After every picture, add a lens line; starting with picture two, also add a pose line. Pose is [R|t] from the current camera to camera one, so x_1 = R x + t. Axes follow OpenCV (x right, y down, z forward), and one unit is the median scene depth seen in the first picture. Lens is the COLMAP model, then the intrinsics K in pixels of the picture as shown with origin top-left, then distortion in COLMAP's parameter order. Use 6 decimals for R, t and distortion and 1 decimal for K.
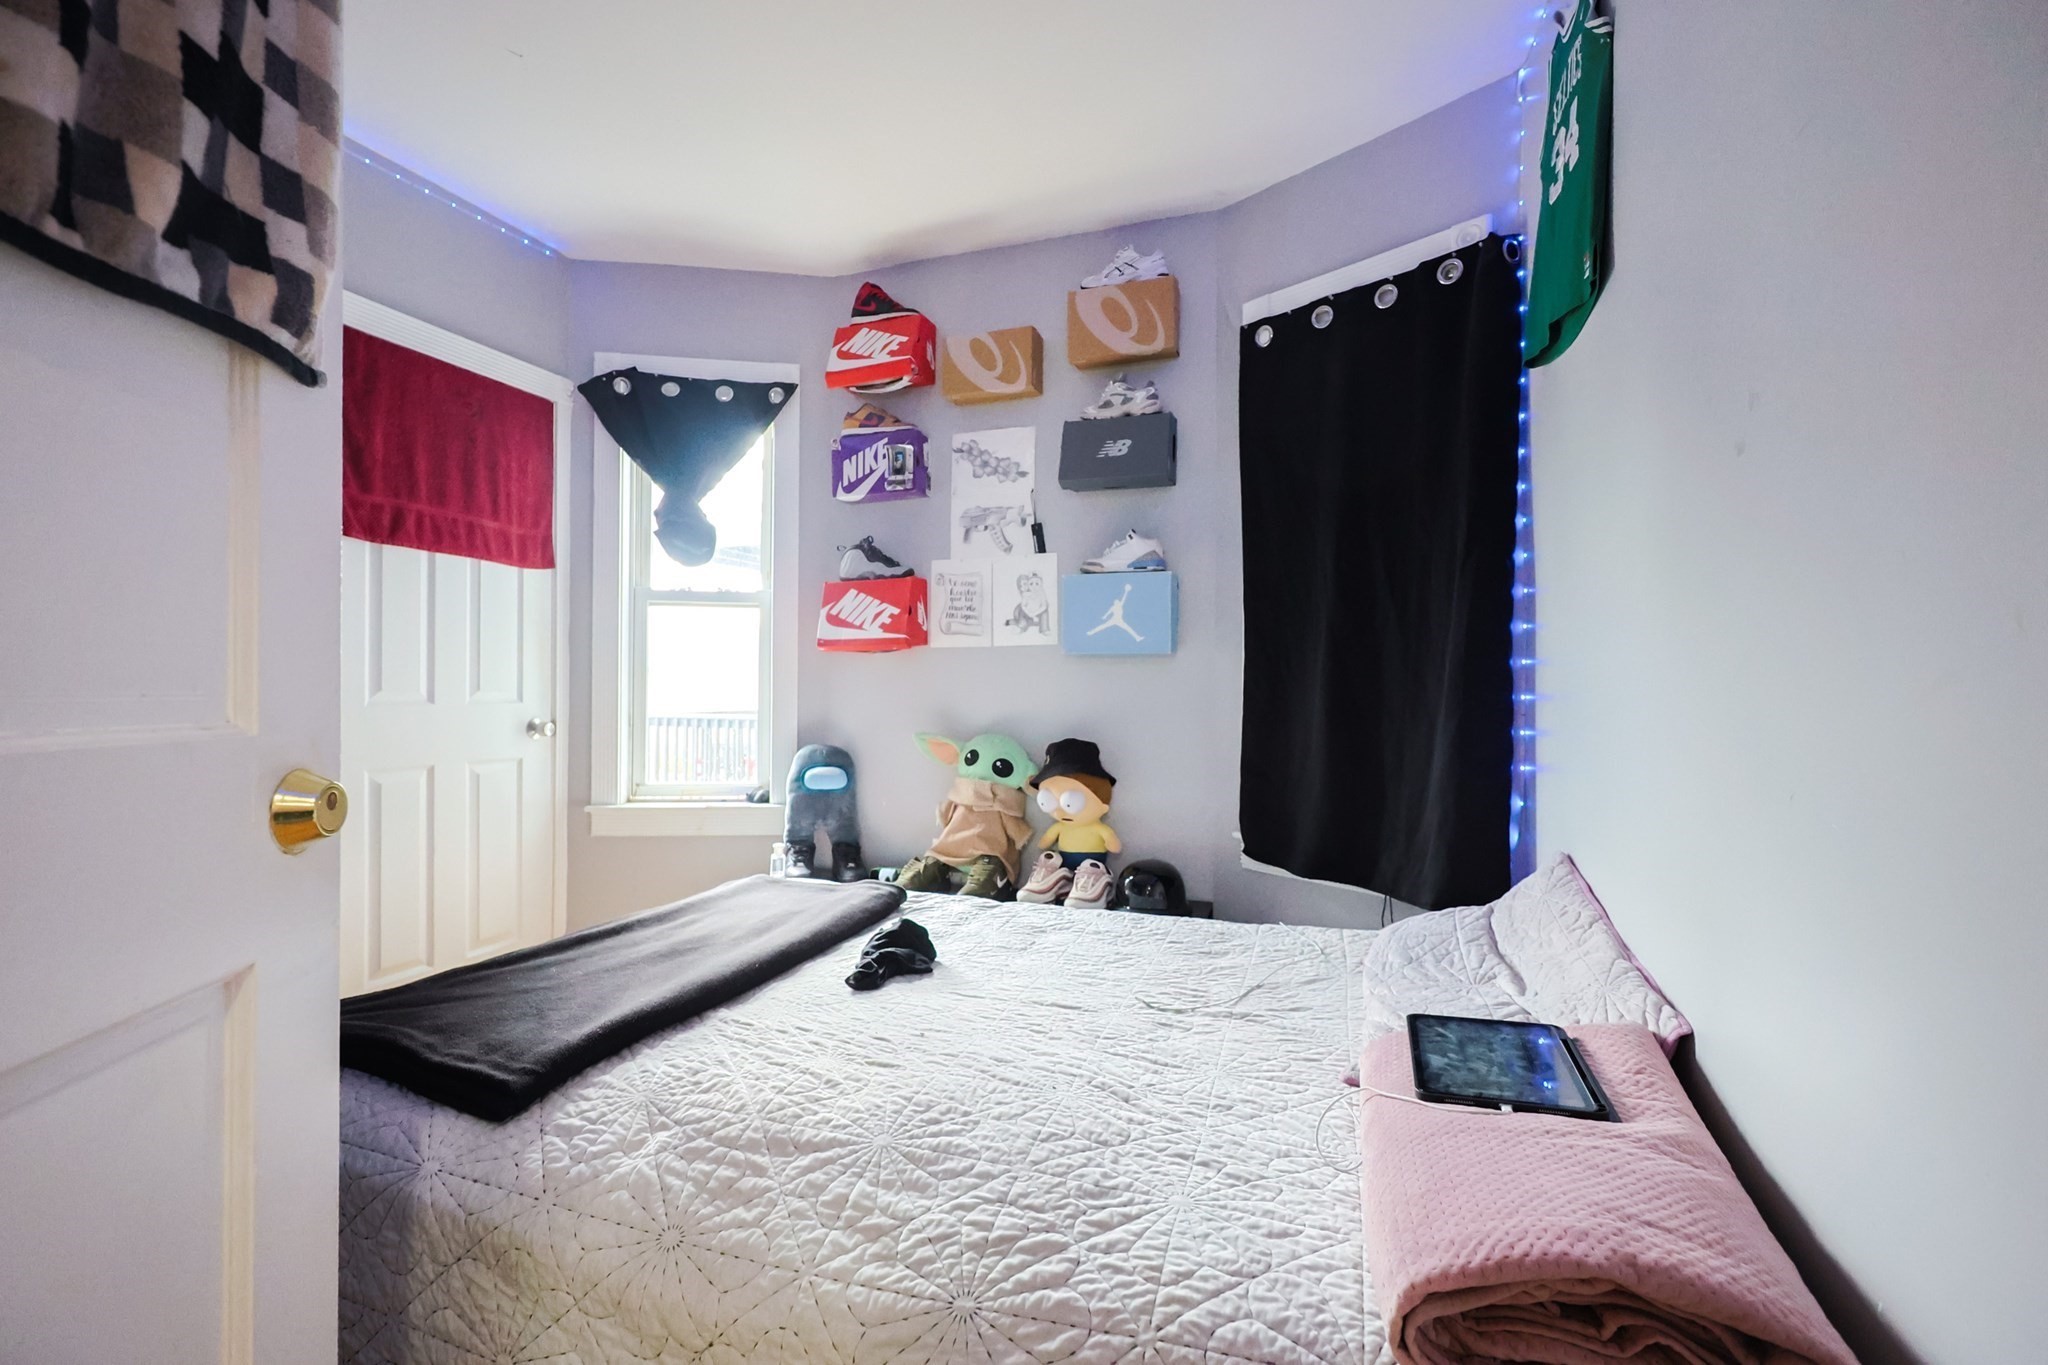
lens RADIAL K [[849.3, 0, 1020.4], [0, 849.3, 685.4], [0, 0, 1]] dist [-0.002549, -0.000174]
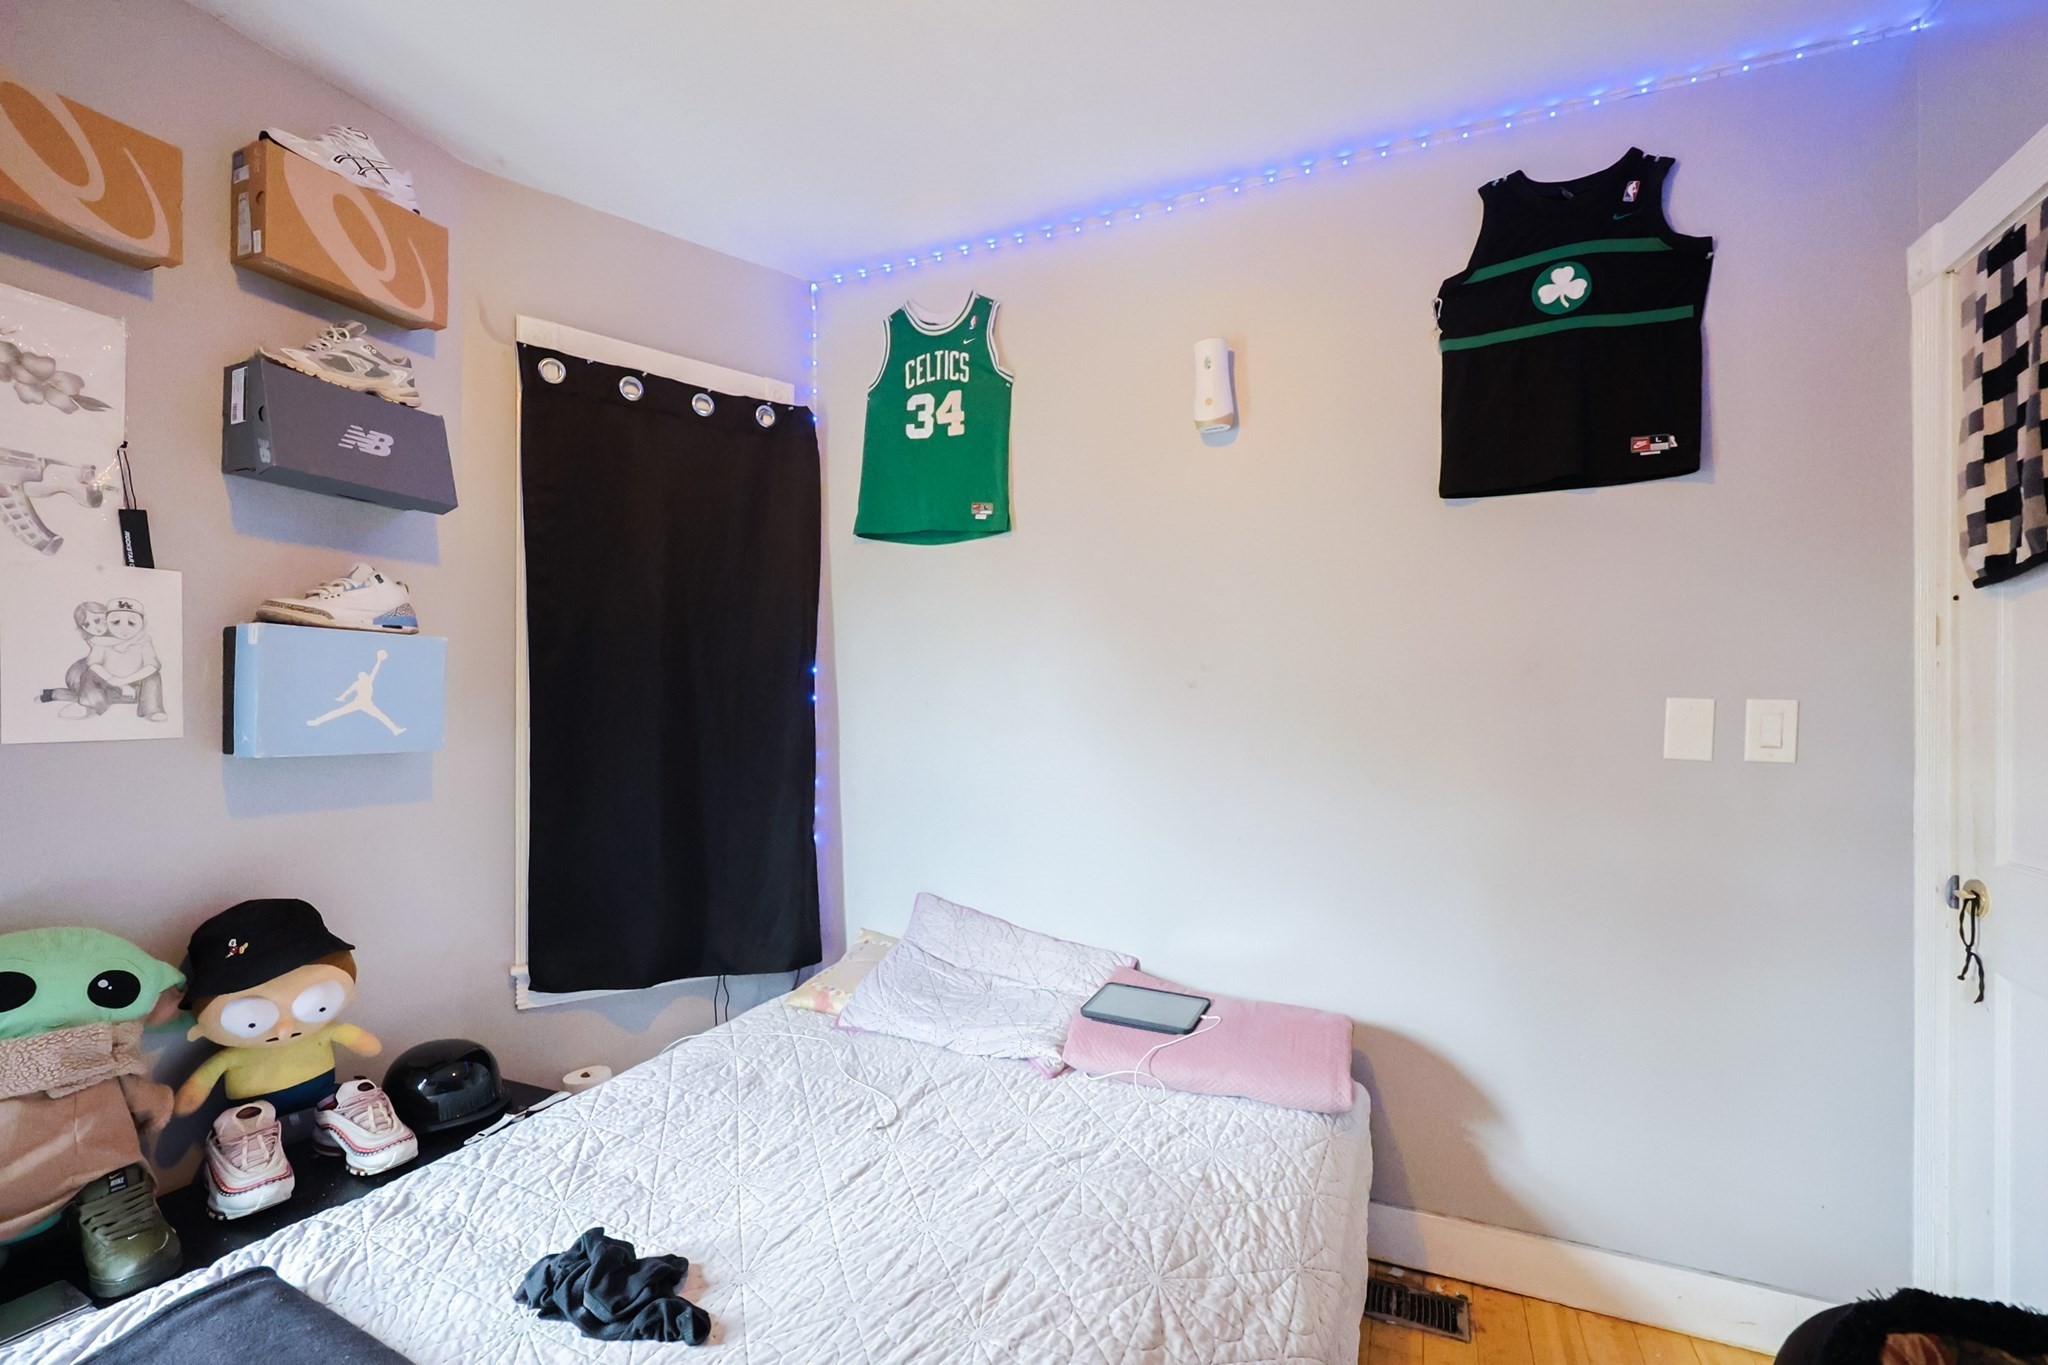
lens RADIAL K [[875.6, 0, 1030.1], [0, 875.6, 707.6], [0, 0, 1]] dist [0.000958, 0.000257]
pose [[0.079232, -0.002769, 0.996852, -0.481938], [-0.005675, 0.999979, 0.003229, -0.072893], [-0.996840, -0.005913, 0.079214, 0.403203]]
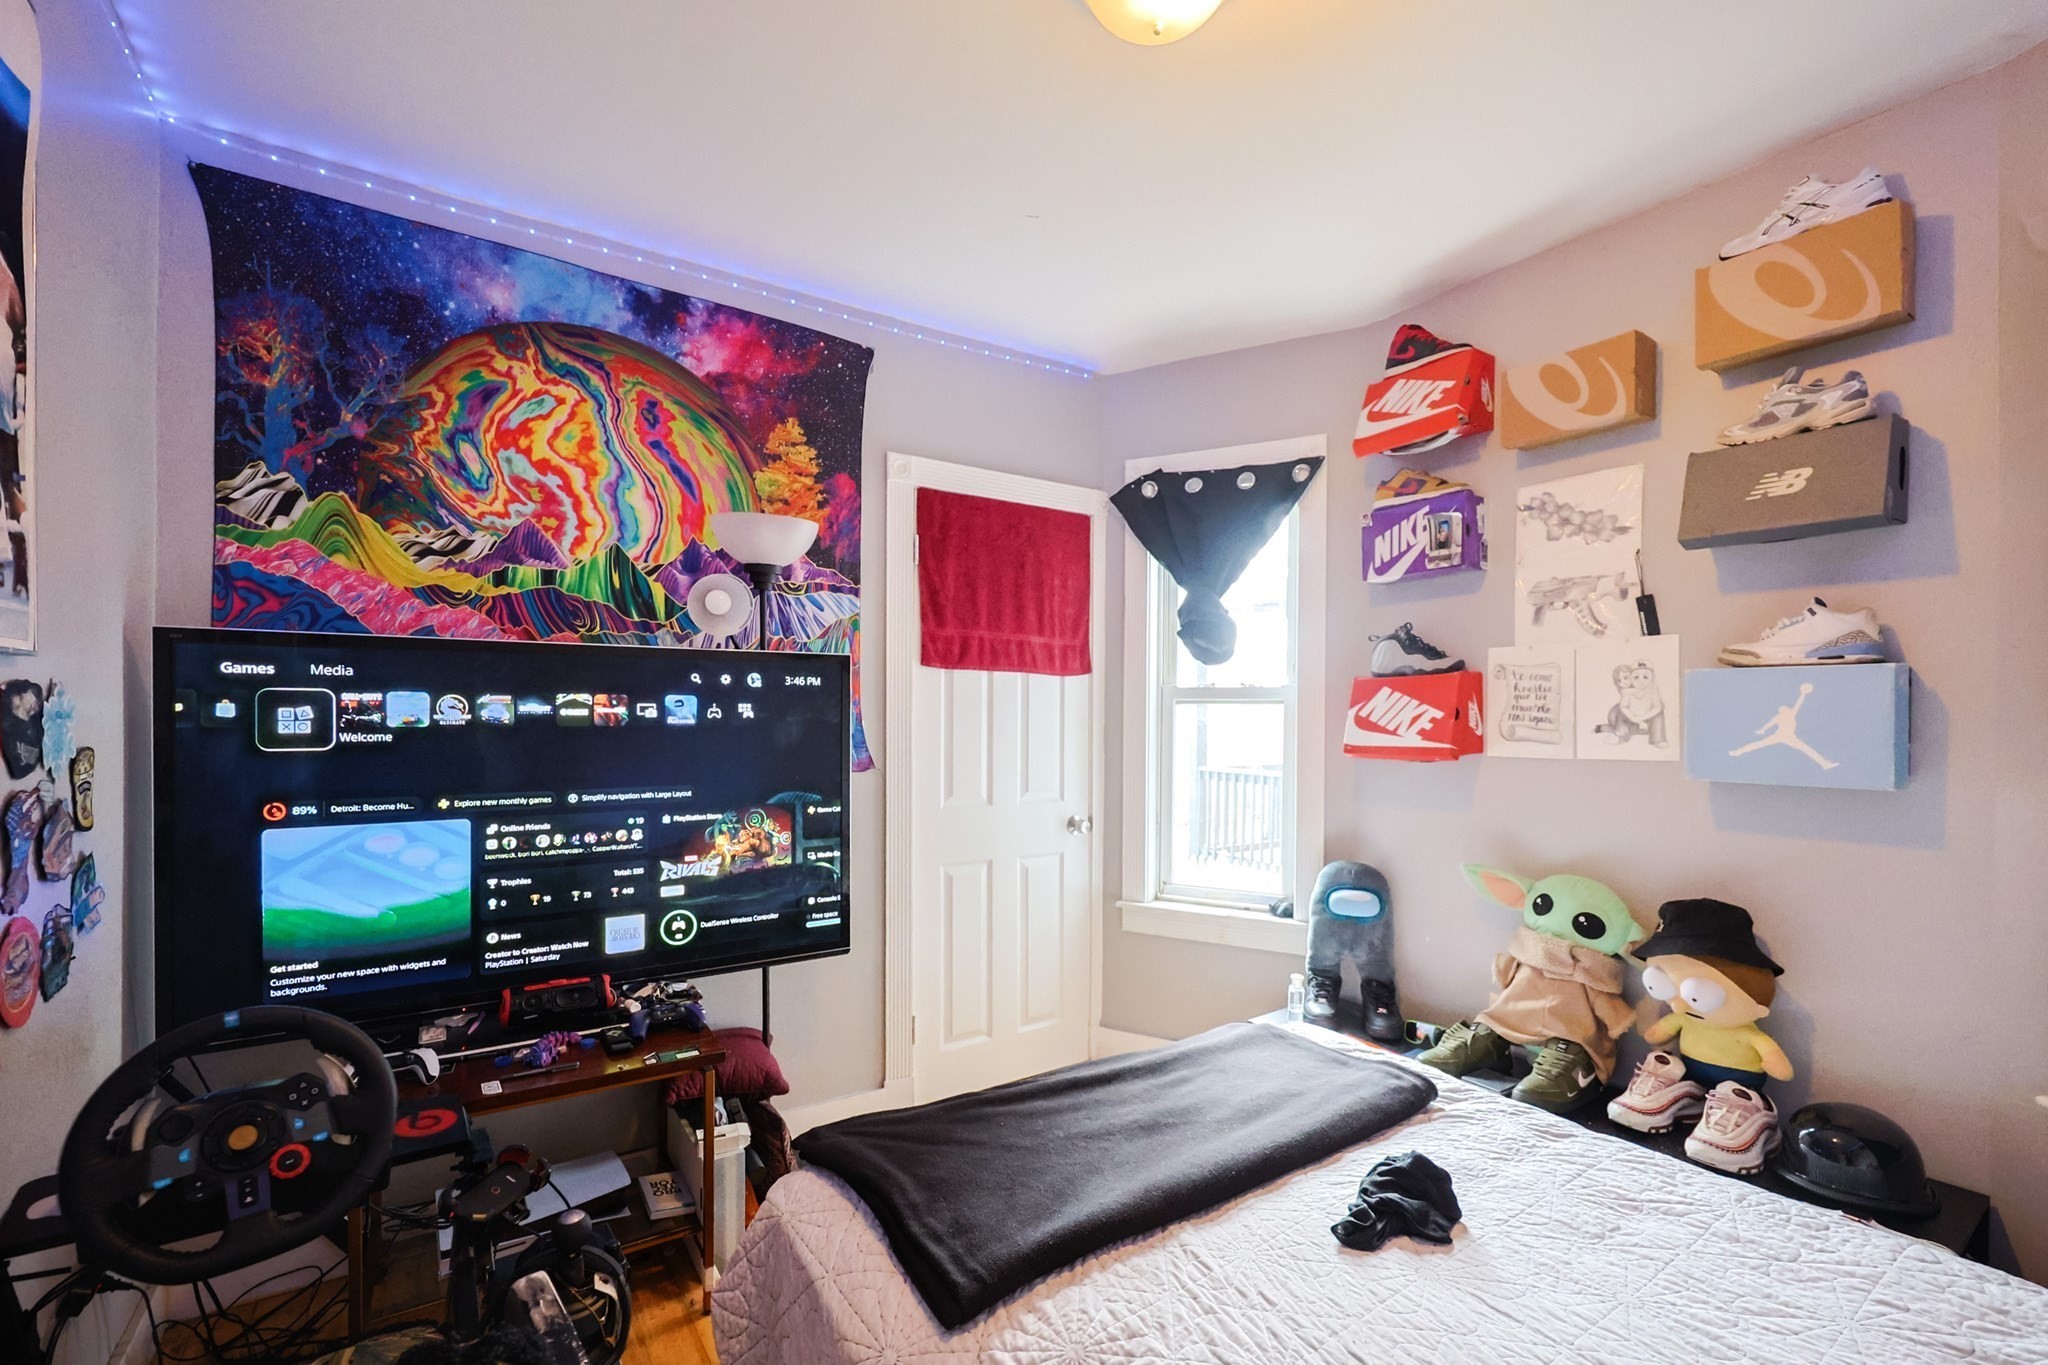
lens RADIAL K [[870.0, 0, 1047.0], [0, 870.0, 717.8], [0, 0, 1]] dist [0.000650, -0.000076]
pose [[0.816680, 0.000139, -0.577090, 0.031297], [-0.001503, 0.999997, -0.001886, -0.082844], [0.577088, 0.002408, 0.816678, 0.087184]]
